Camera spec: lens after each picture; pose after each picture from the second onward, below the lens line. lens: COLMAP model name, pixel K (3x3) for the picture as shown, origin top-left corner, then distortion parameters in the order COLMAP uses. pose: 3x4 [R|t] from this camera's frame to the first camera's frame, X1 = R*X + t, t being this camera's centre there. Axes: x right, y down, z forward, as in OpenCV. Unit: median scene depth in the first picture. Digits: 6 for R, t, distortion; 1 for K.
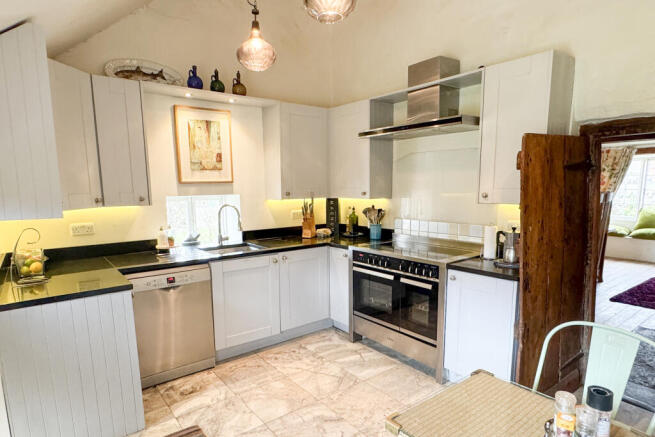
lens RADIAL K [[376.0, 0, 327.1], [0, 376.0, 245.8], [0, 0, 1]] dist [0.003495, 0.000391]
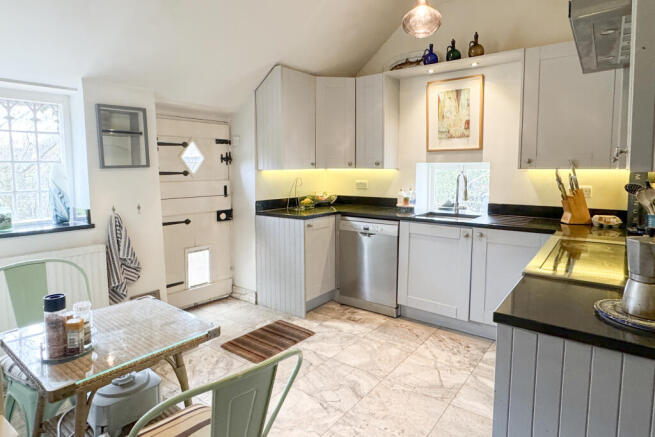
lens RADIAL K [[378.9, 0, 325.6], [0, 378.9, 202.2], [0, 0, 1]] dist [-0.000778, -0.000084]
pose [[0.262901, 0.100859, -0.959537, 0.614431], [-0.158689, 0.985497, 0.060109, -0.038223], [0.951683, 0.136465, 0.275094, 0.427558]]
